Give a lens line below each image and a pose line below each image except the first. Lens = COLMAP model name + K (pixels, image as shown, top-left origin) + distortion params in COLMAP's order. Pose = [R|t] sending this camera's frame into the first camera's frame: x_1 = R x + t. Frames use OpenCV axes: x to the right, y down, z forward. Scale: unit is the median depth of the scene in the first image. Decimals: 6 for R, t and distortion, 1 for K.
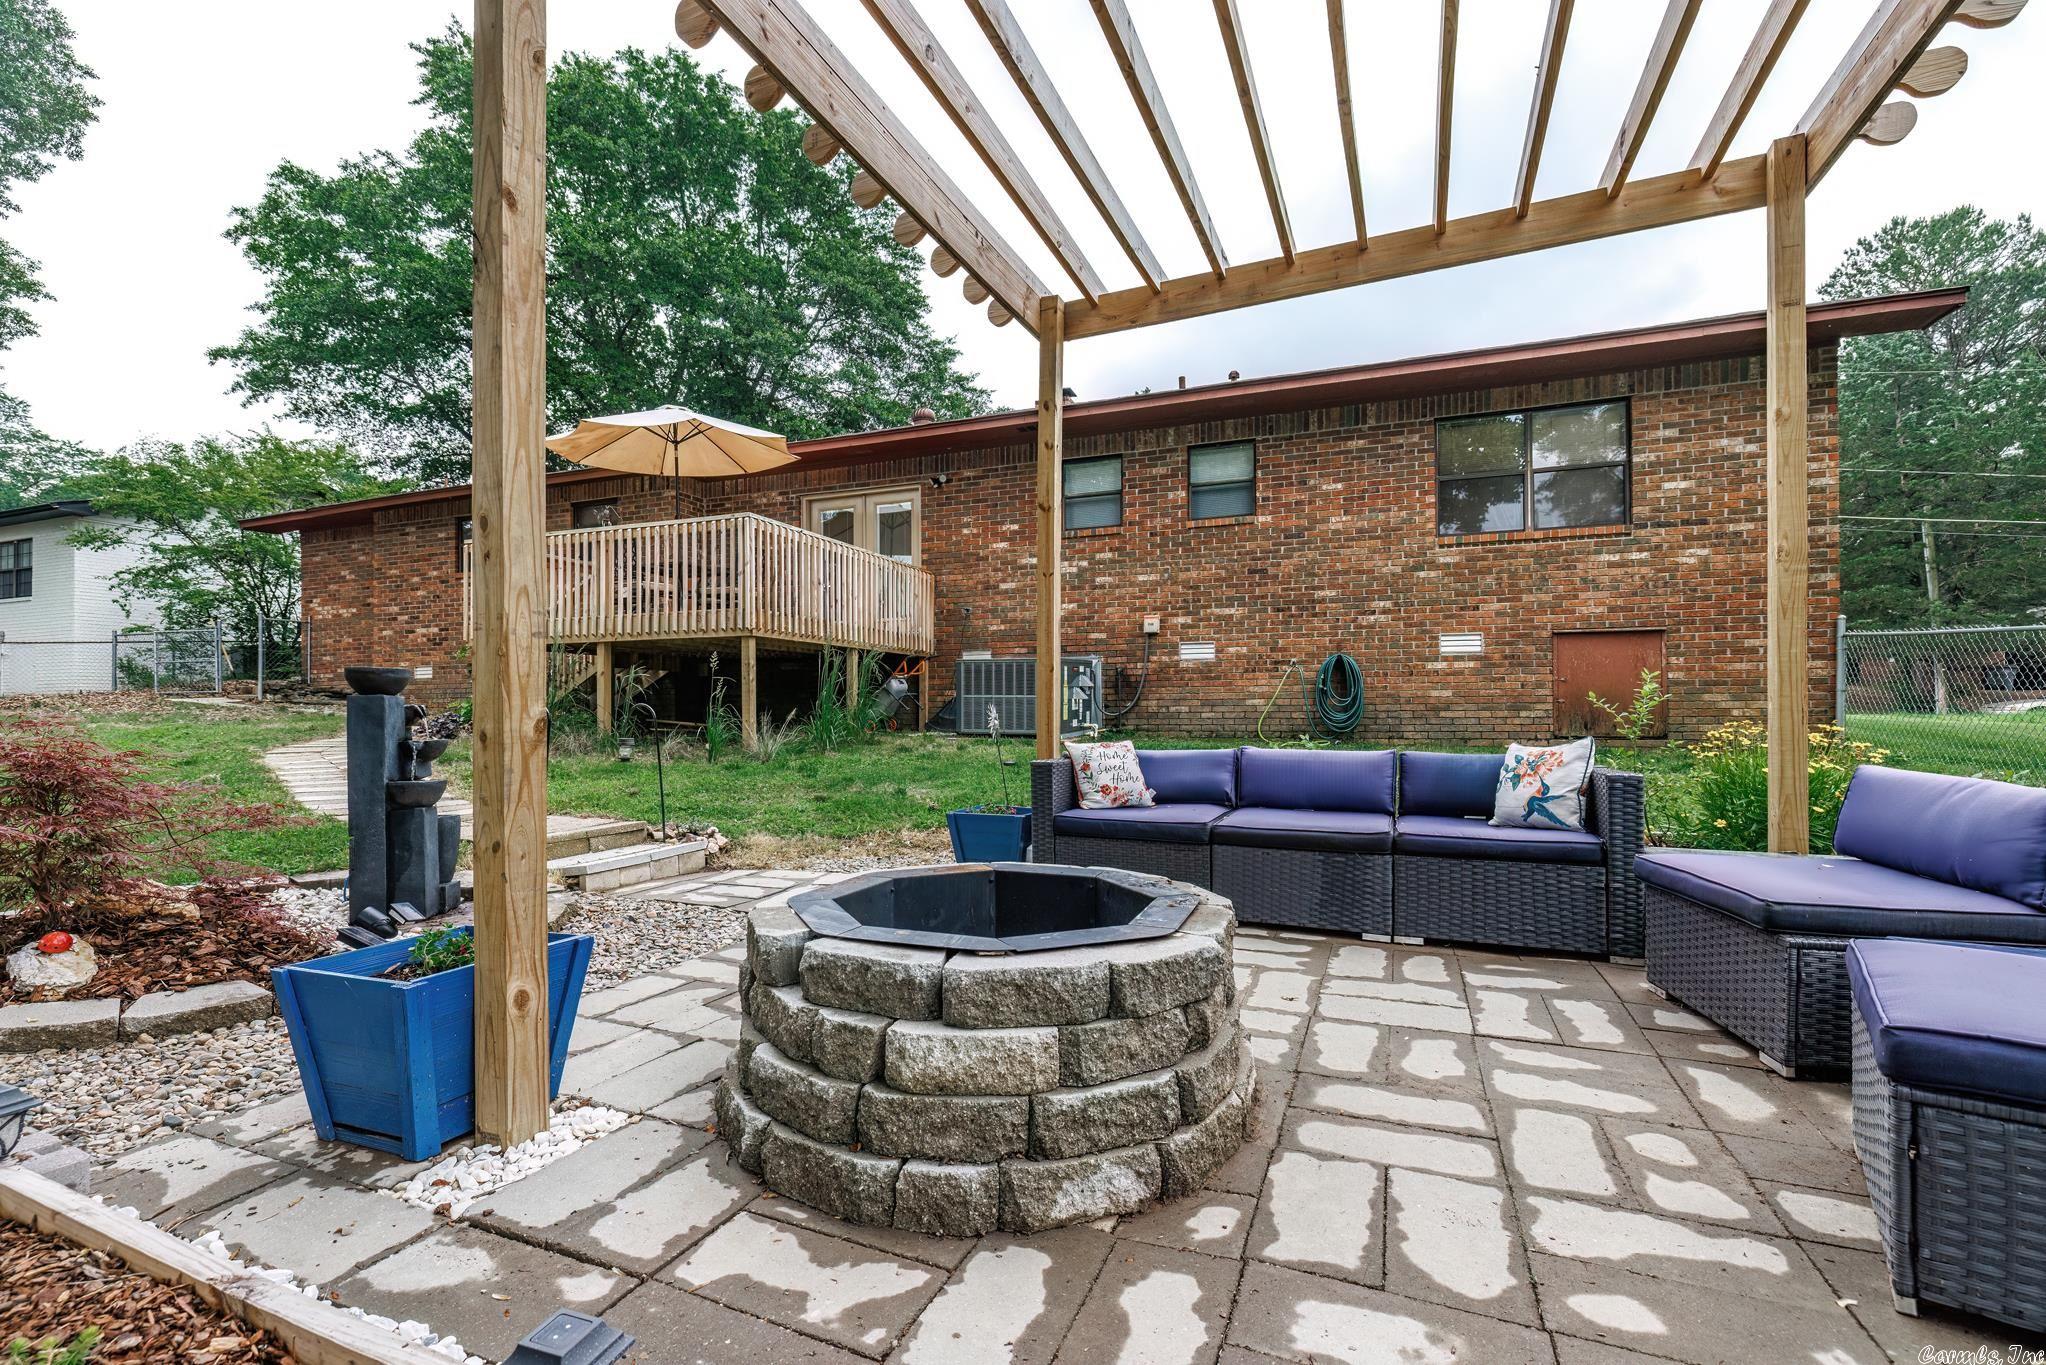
lens RADIAL K [[888.0, 0, 1058.2], [0, 888.0, 710.5], [0, 0, 1]] dist [0.000157, 0.000268]
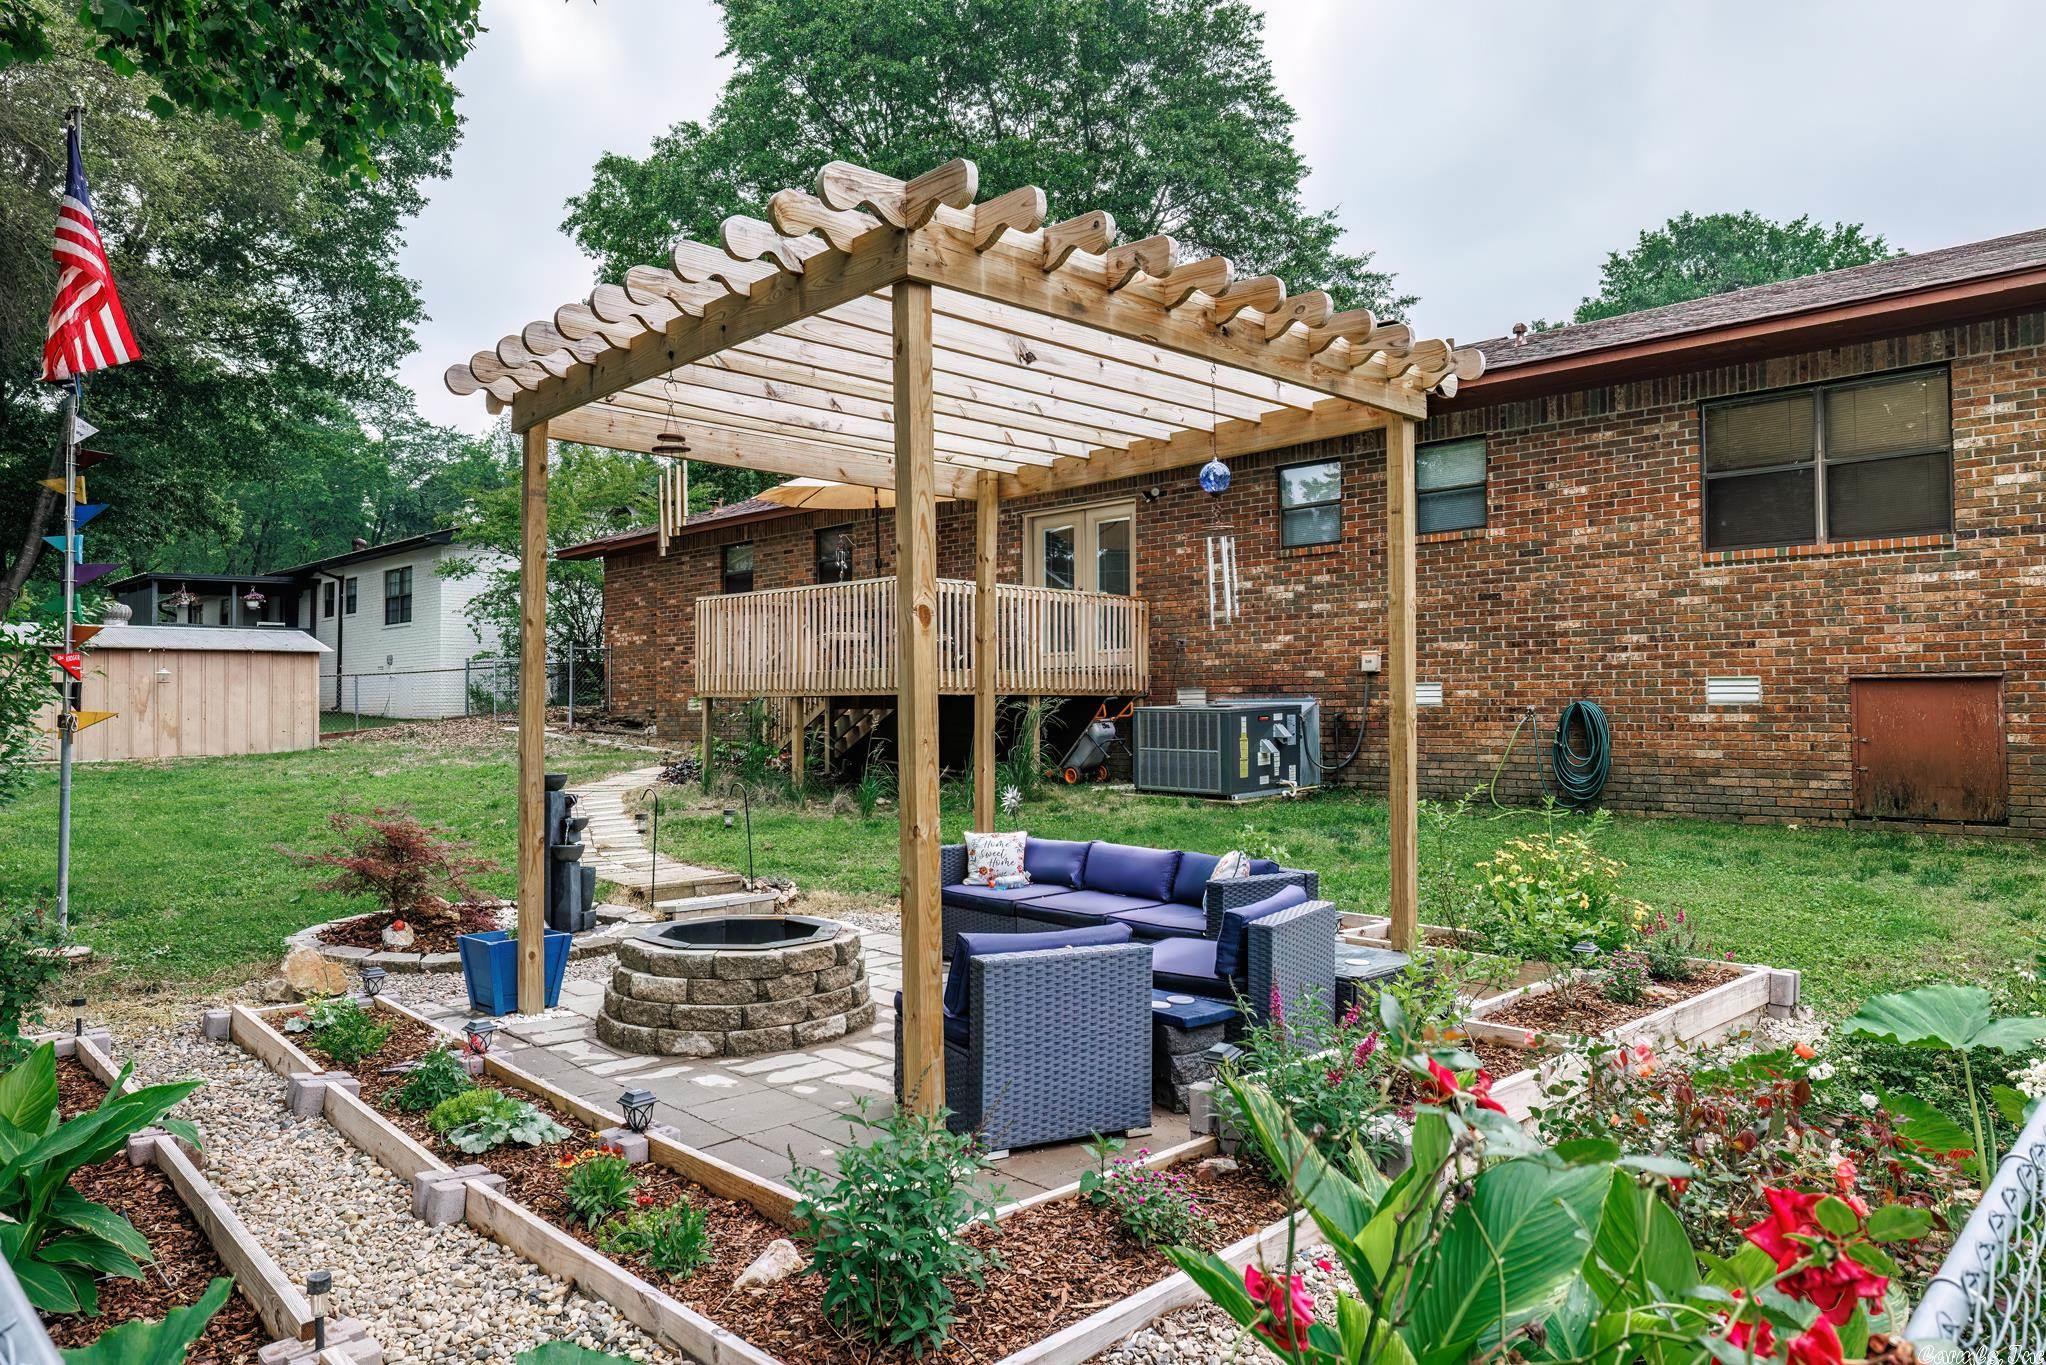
lens RADIAL K [[1330.1, 0, 1023.5], [0, 1330.1, 684.3], [0, 0, 1]] dist [0.002492, -0.001247]
pose [[0.909459, -0.009693, -0.415681, 0.361516], [0.002023, 0.999820, -0.018886, -0.057932], [0.415789, 0.016335, 0.909314, -0.297128]]
